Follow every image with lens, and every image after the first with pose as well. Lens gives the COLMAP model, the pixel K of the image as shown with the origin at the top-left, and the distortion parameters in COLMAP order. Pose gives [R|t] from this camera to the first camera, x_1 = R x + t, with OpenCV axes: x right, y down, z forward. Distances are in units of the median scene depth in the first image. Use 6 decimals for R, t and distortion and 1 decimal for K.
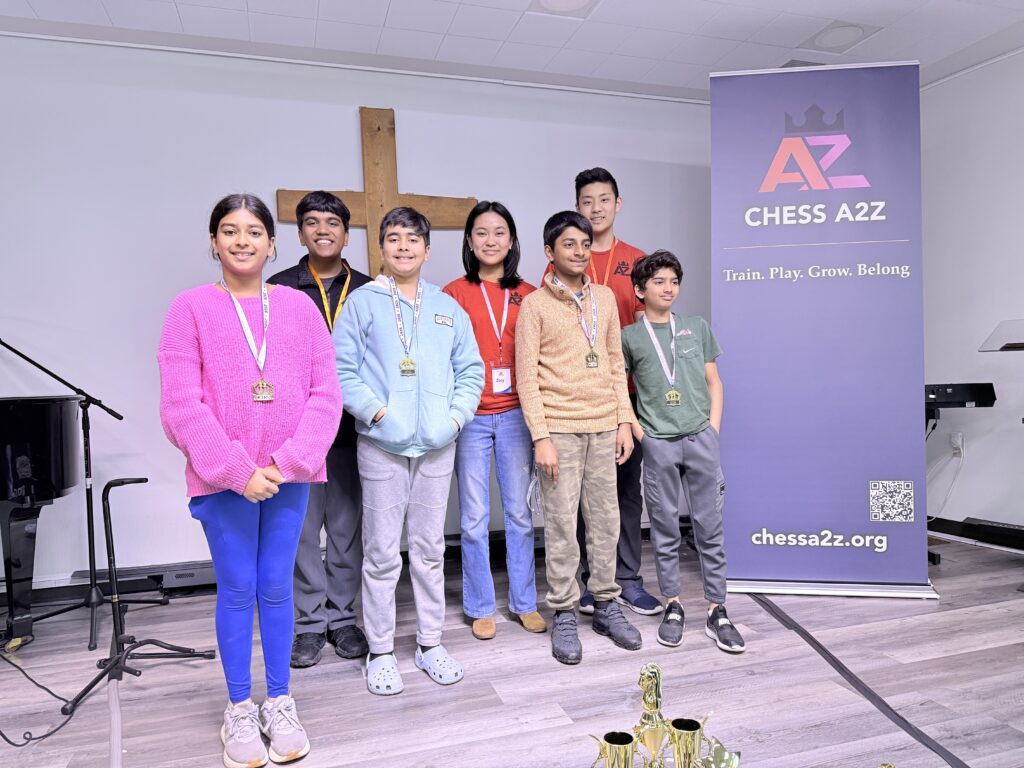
lens RADIAL K [[716.8, 0, 511.5], [0, 716.8, 385.9], [0, 0, 1]] dist [0.001857, -0.008546]
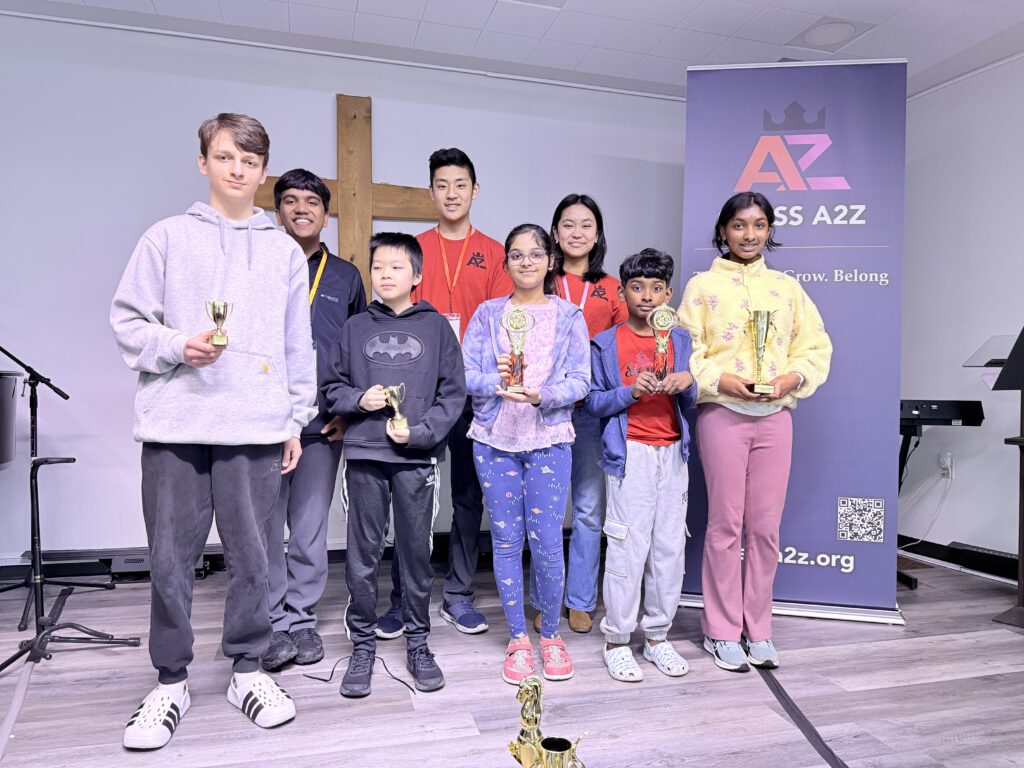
lens RADIAL K [[717.8, 0, 512.0], [0, 717.8, 384.0], [0, 0, 1]] dist [-0.002405, -0.004135]
pose [[0.998512, 0.041668, -0.035168, 0.094638], [-0.041957, 0.999091, -0.007533, 0.007563], [0.034822, 0.008998, 0.999353, 0.031452]]
